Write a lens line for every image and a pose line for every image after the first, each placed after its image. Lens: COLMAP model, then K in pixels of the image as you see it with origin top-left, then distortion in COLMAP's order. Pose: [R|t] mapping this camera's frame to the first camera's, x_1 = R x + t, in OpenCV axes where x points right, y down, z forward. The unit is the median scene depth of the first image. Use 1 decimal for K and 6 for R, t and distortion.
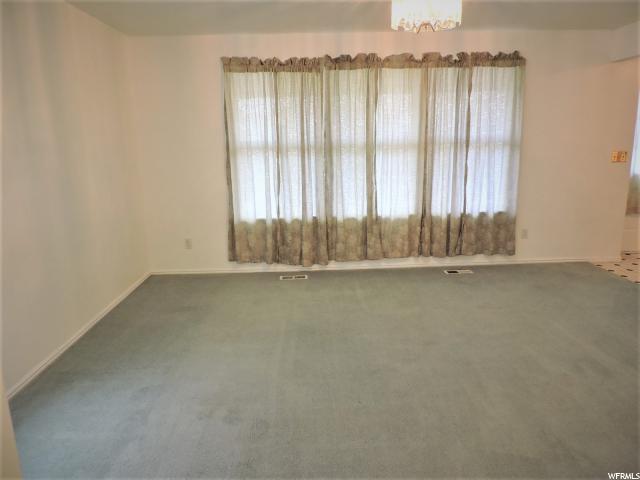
lens RADIAL K [[452.4, 0, 325.4], [0, 452.4, 238.2], [0, 0, 1]] dist [-0.019838, 0.004780]
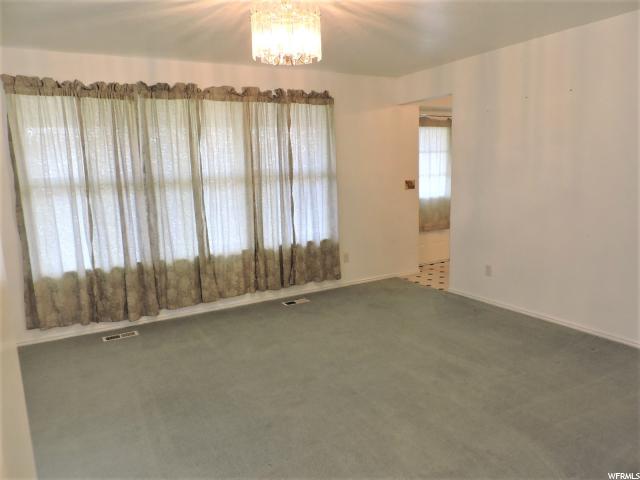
lens RADIAL K [[452.4, 0, 318.2], [0, 452.4, 241.1], [0, 0, 1]] dist [-0.019838, 0.004780]
pose [[0.887894, -0.082094, 0.452664, -0.108661], [0.111173, 0.993076, -0.037962, -0.016710], [-0.446413, 0.084031, 0.890873, 0.066598]]
